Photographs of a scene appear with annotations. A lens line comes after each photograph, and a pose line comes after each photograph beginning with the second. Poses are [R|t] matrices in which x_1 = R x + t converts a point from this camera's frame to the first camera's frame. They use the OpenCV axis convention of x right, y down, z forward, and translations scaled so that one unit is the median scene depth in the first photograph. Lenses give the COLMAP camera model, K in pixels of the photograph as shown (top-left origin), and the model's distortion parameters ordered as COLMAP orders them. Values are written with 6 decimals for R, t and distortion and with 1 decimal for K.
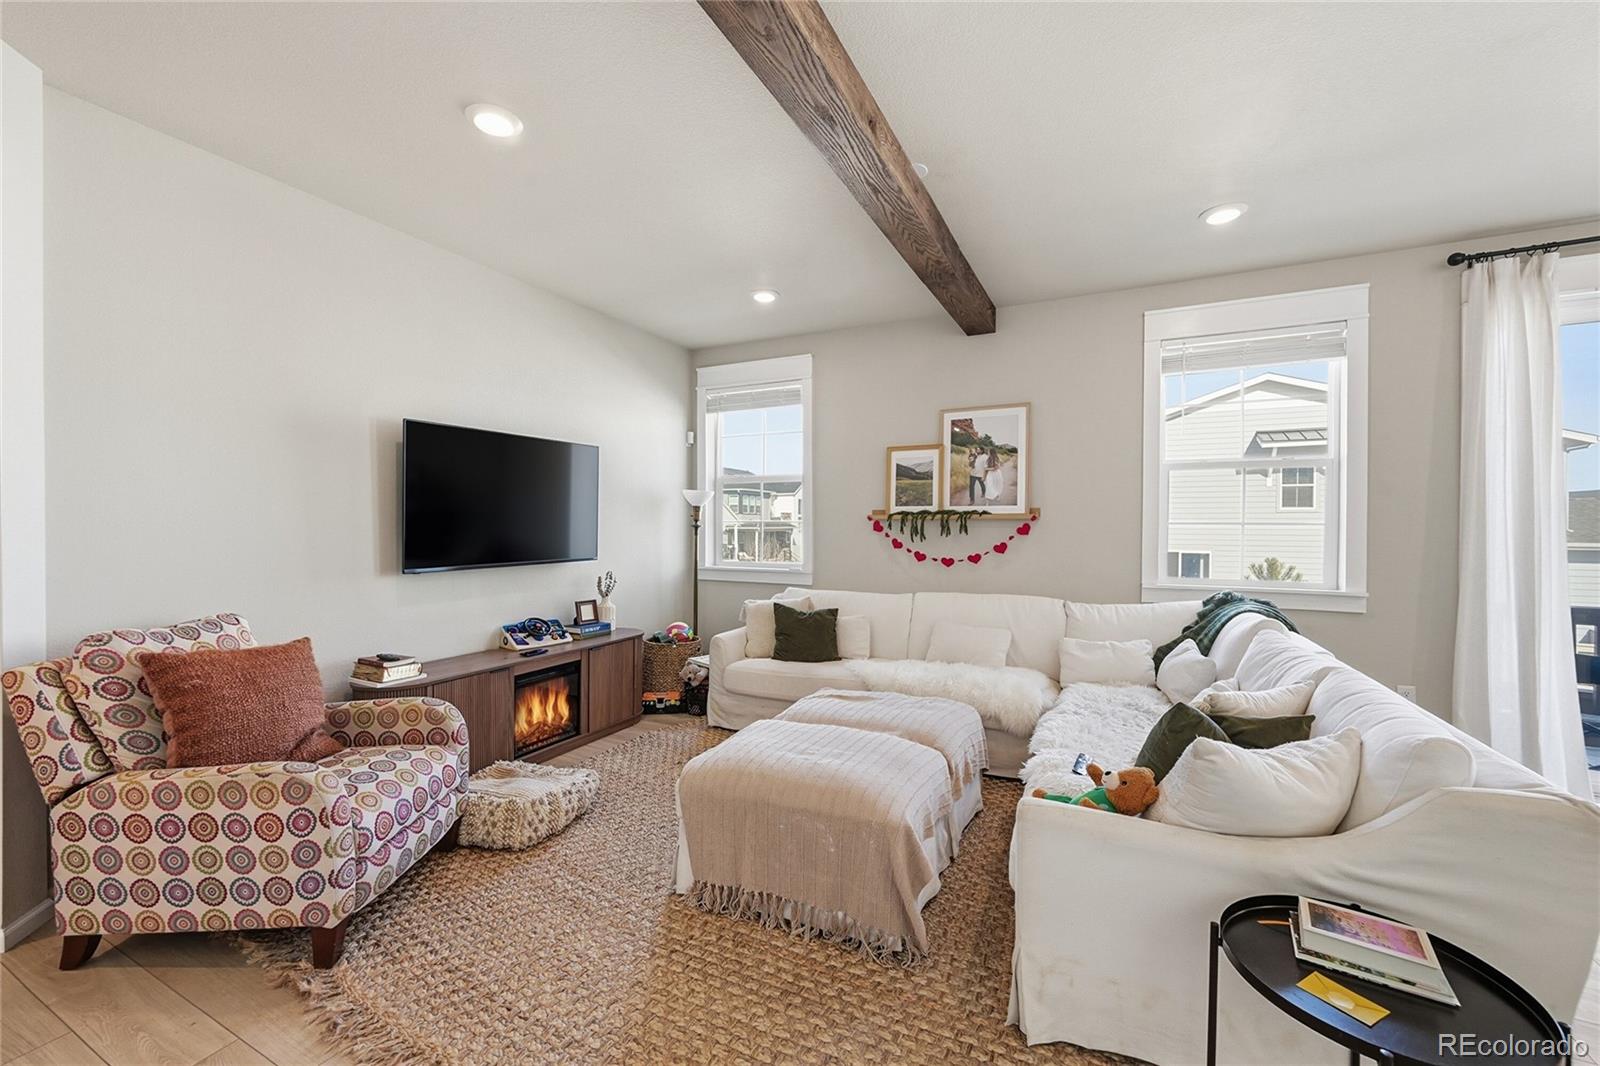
lens RADIAL K [[635.2, 0, 793.4], [0, 635.2, 533.1], [0, 0, 1]] dist [-0.002816, -0.000851]
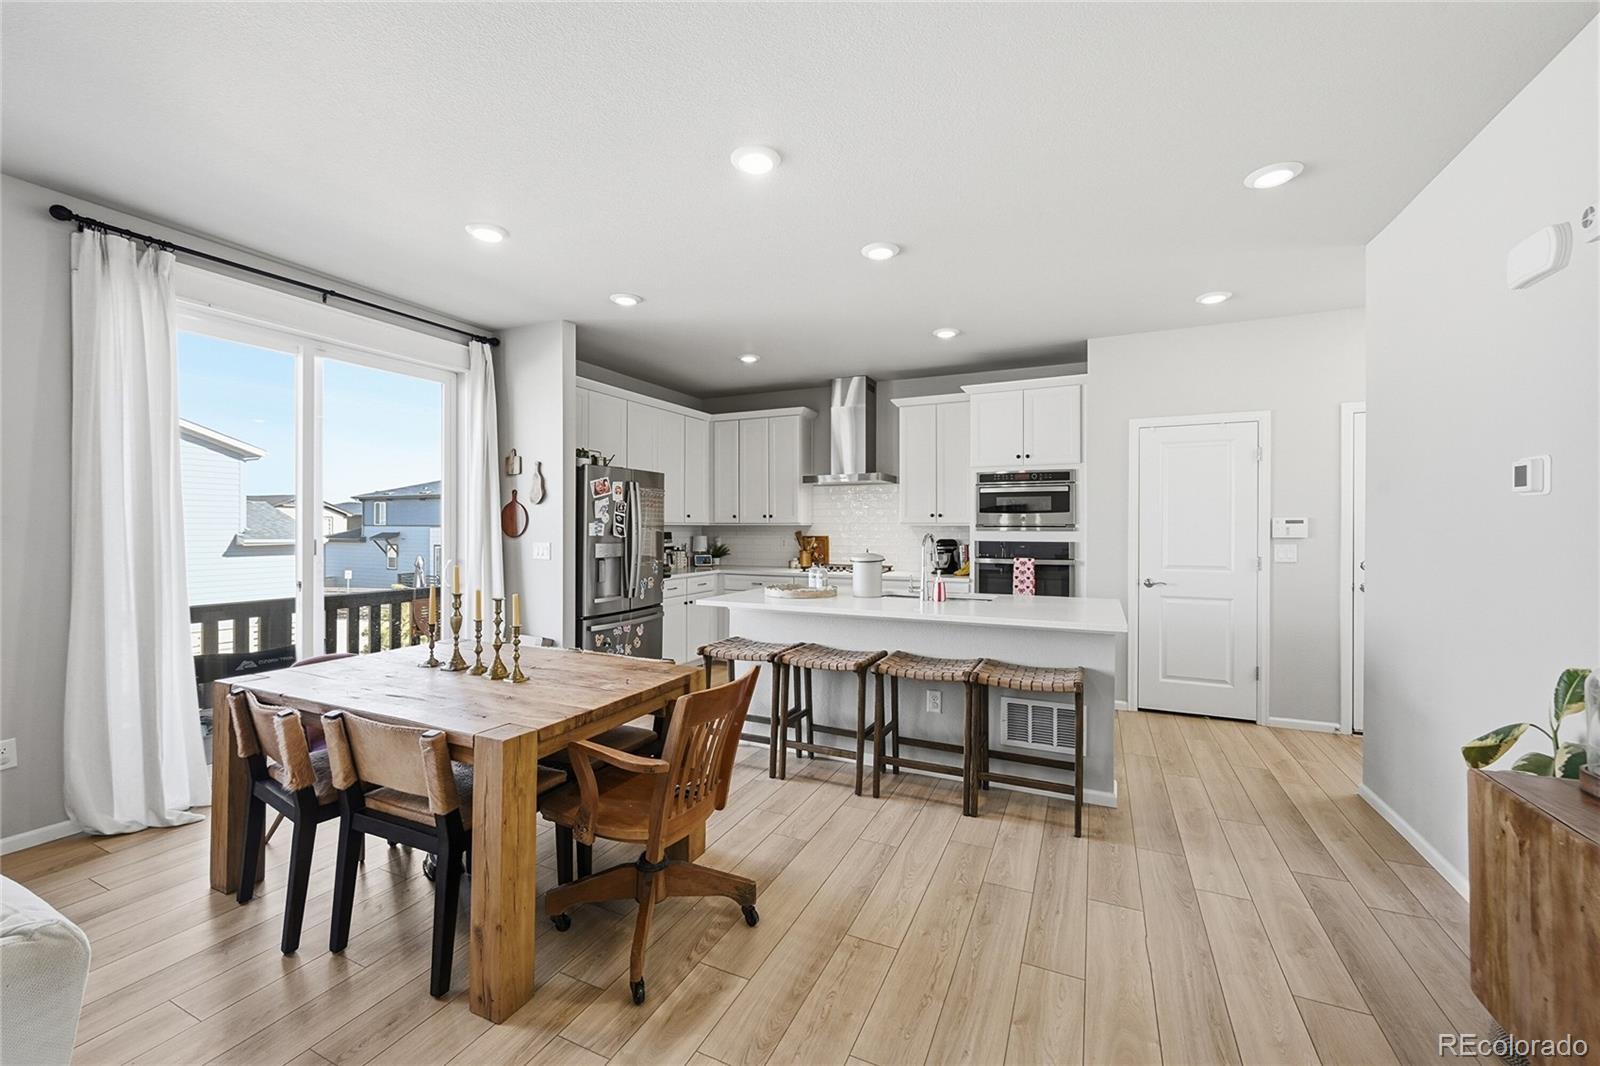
lens RADIAL K [[635.2, 0, 801.3], [0, 635.2, 531.3], [0, 0, 1]] dist [-0.002816, -0.000851]
pose [[-0.027051, -0.009897, 0.999585, 0.140170], [0.009161, 0.999907, 0.010148, -0.010627], [-0.999592, 0.009431, -0.026958, 0.038790]]
